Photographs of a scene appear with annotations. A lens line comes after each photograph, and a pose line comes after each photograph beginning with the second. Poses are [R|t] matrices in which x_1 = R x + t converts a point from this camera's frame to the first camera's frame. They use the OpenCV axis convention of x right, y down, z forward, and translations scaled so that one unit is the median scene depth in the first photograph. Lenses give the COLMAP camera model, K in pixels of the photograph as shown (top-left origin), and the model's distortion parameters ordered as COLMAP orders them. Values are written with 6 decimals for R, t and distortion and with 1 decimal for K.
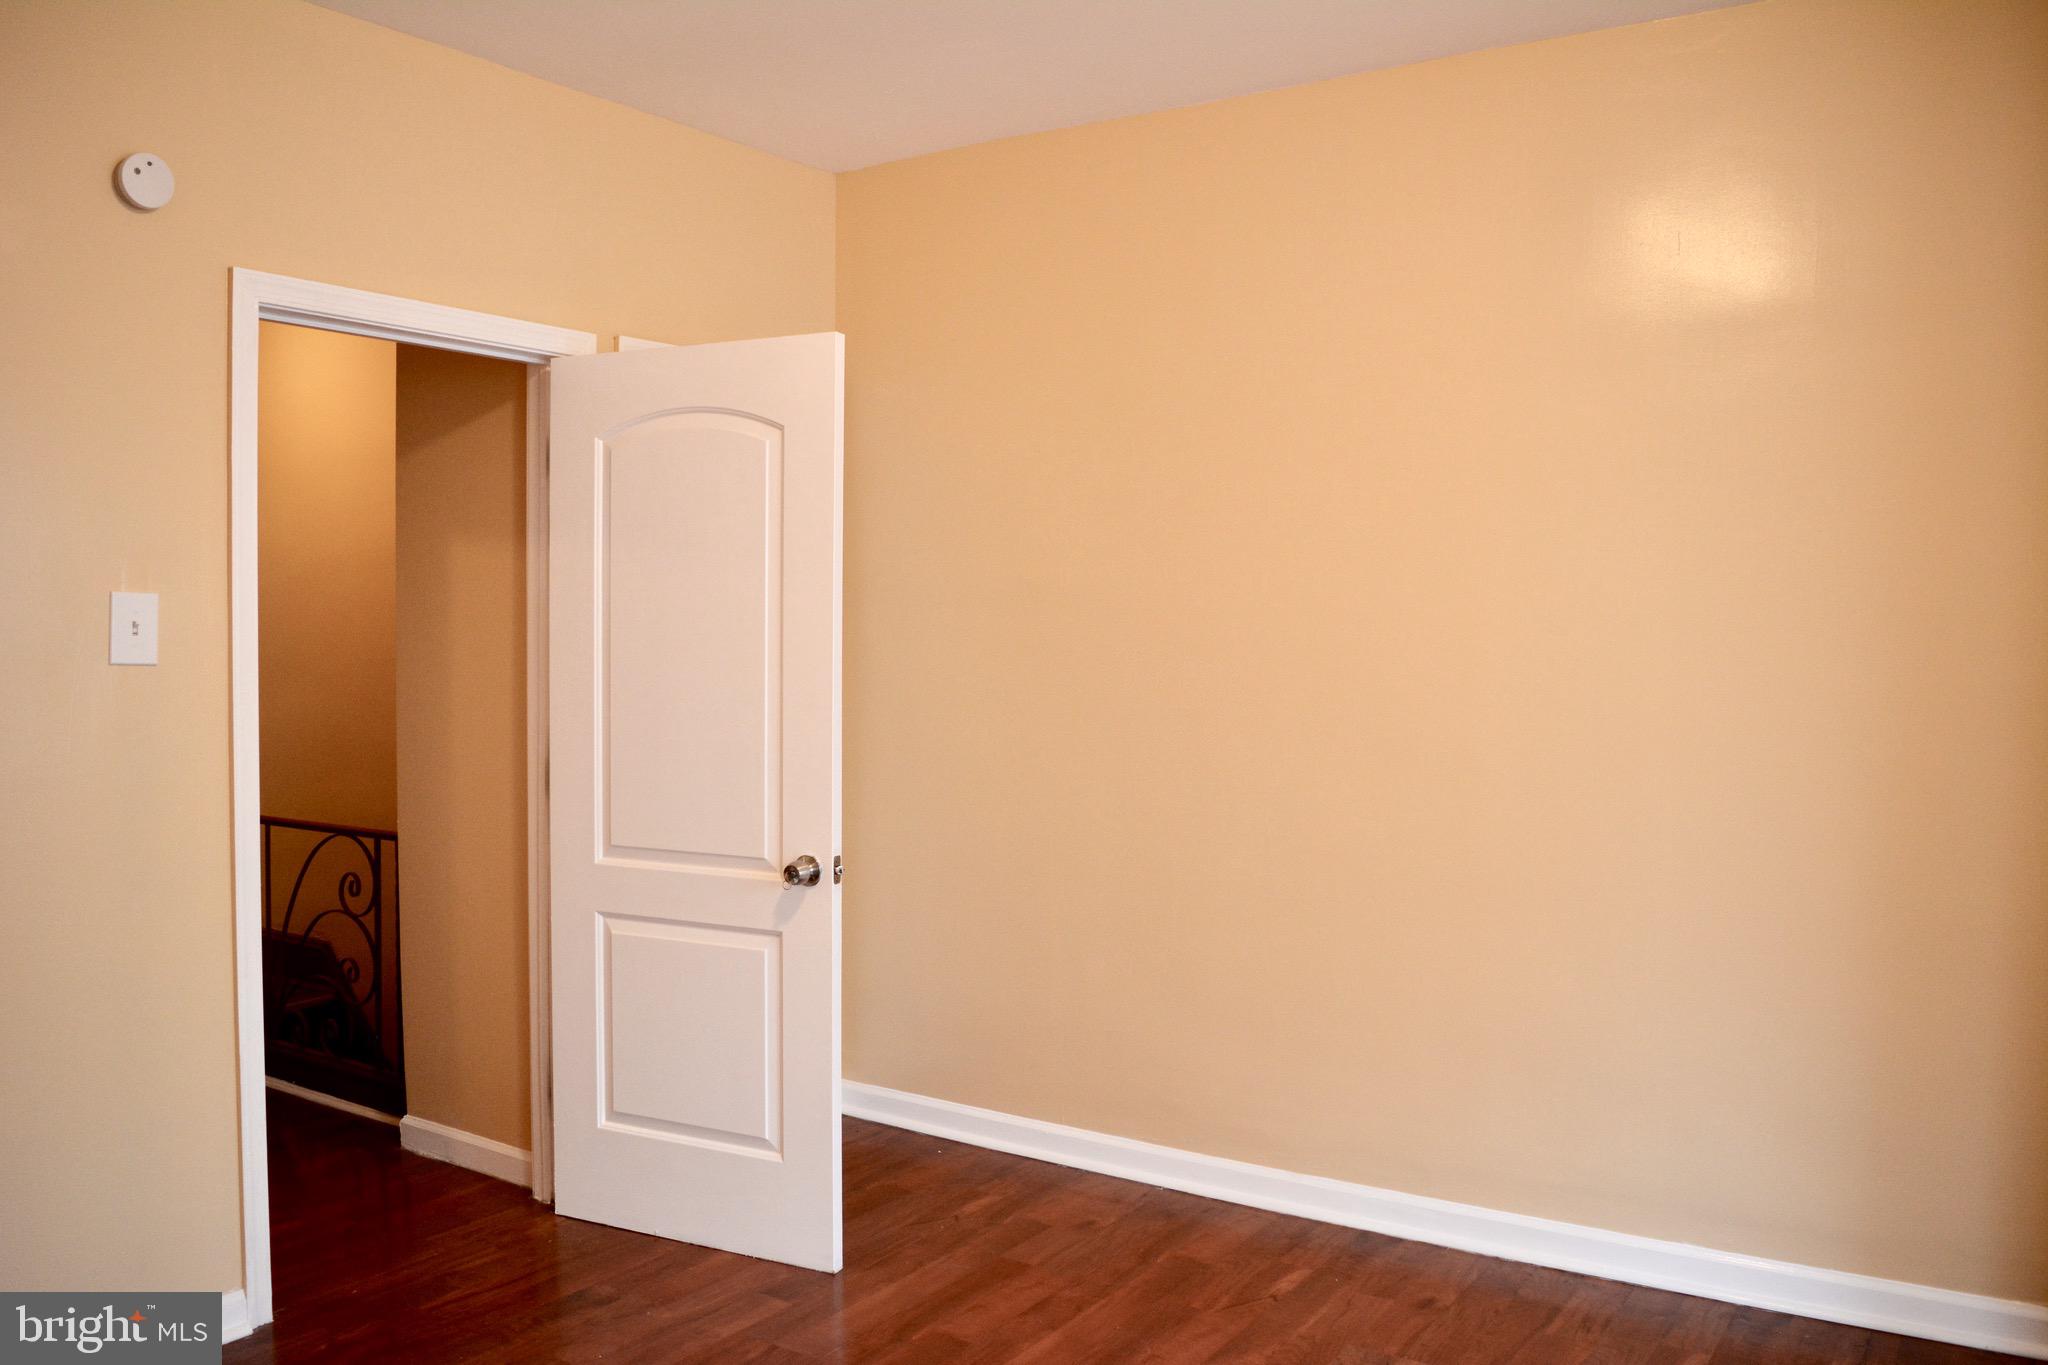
lens RADIAL K [[1598.3, 0, 1021.9], [0, 1598.3, 687.1], [0, 0, 1]] dist [-0.095377, 0.021537]
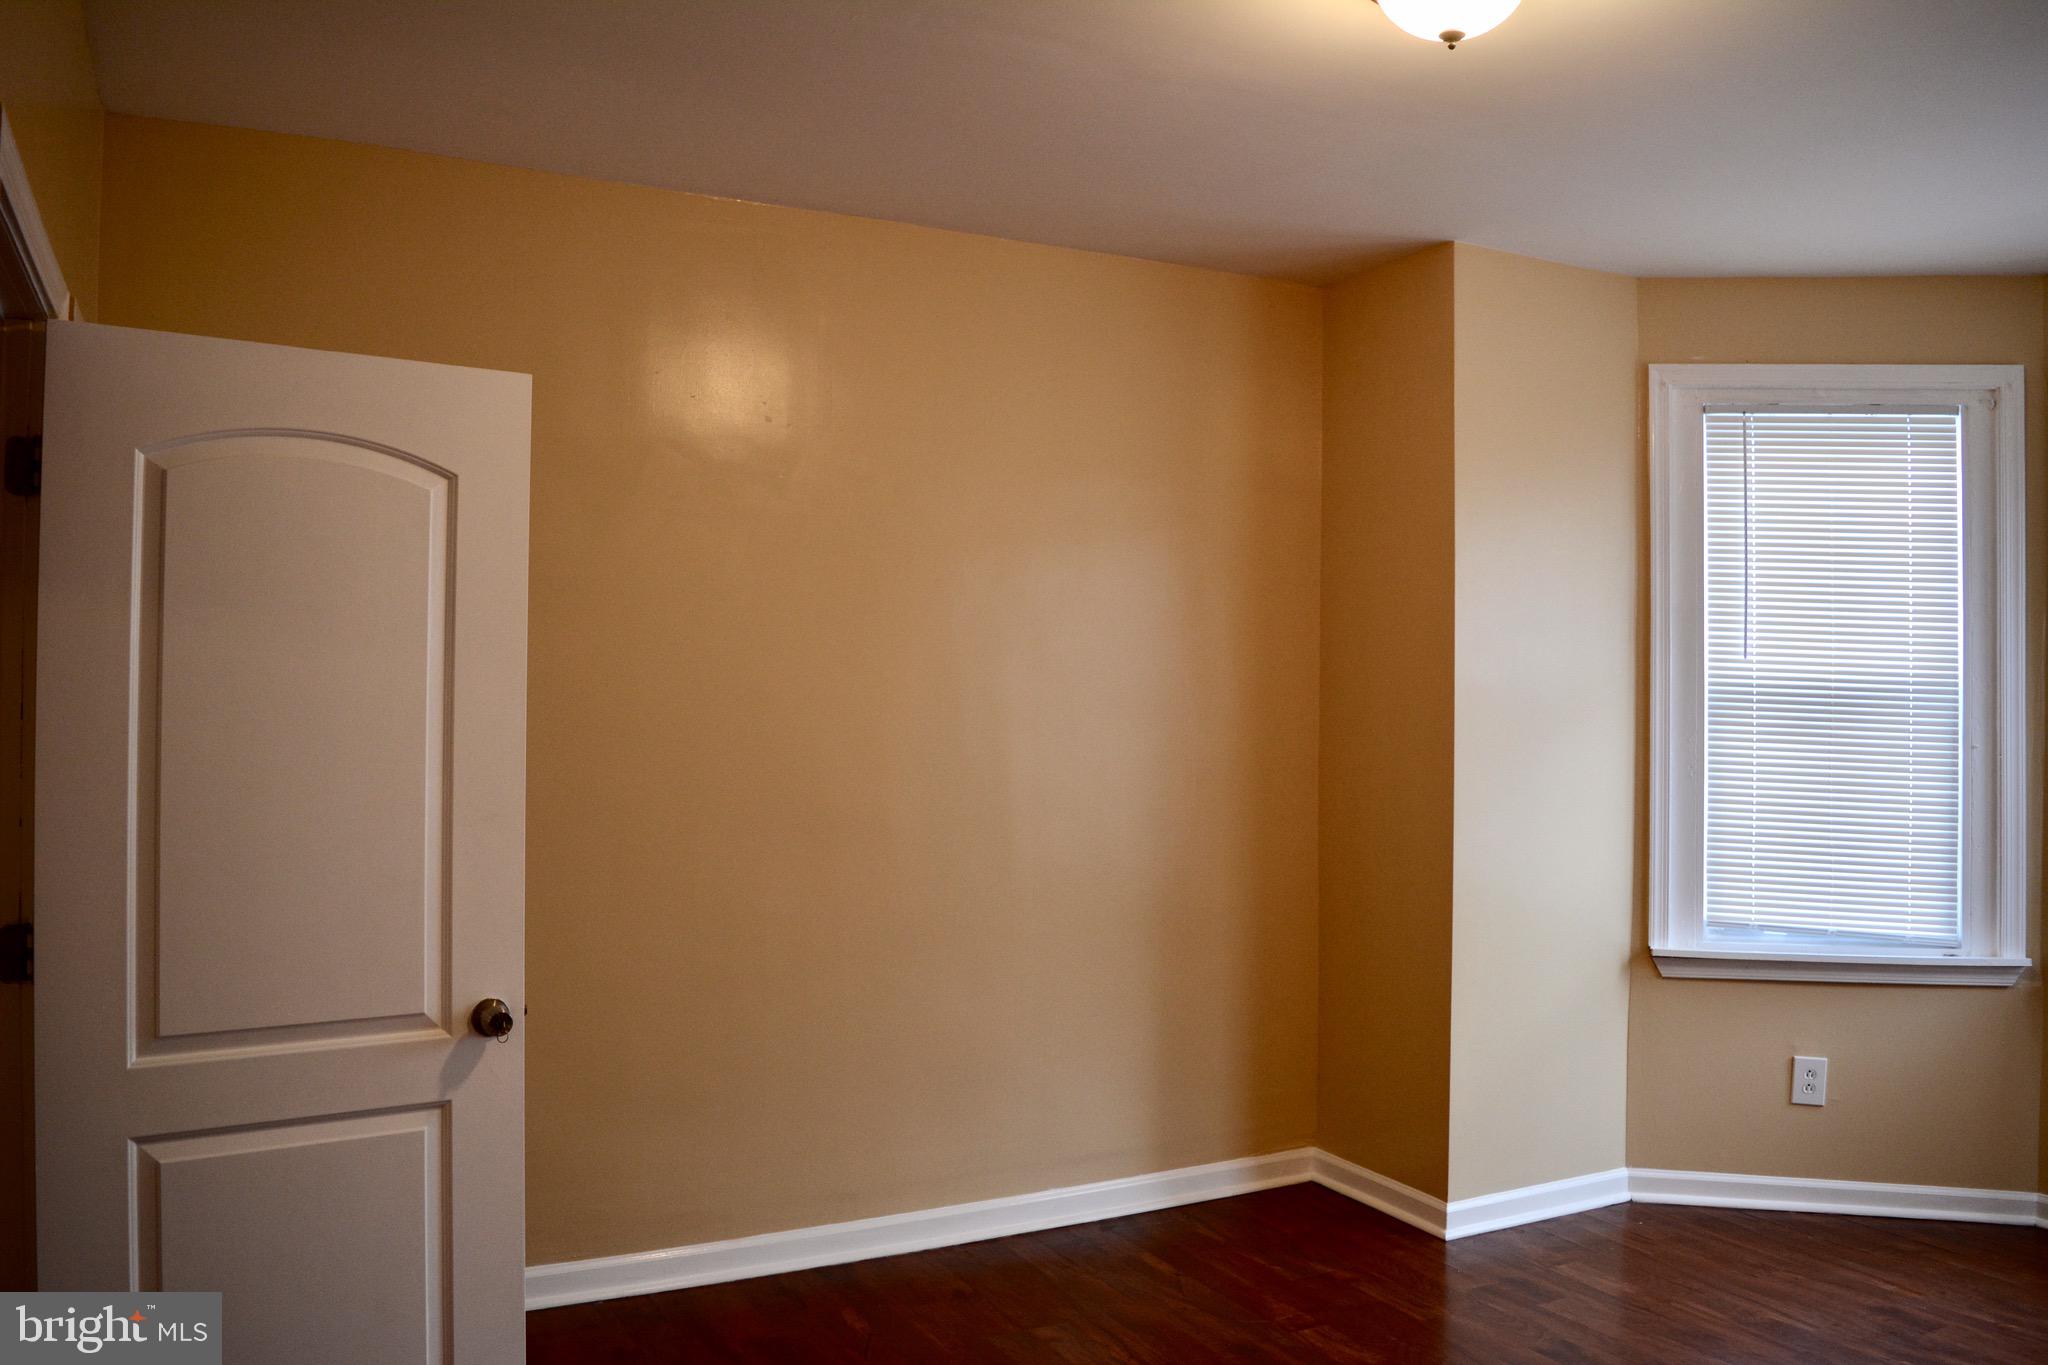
lens RADIAL K [[1598.3, 0, 1038.2], [0, 1598.3, 673.7], [0, 0, 1]] dist [-0.095377, 0.021537]
pose [[0.471348, 0.014264, 0.881832, -0.710162], [0.026546, 0.999187, -0.030351, -0.029635], [-0.881548, 0.037715, 0.470586, 0.355126]]
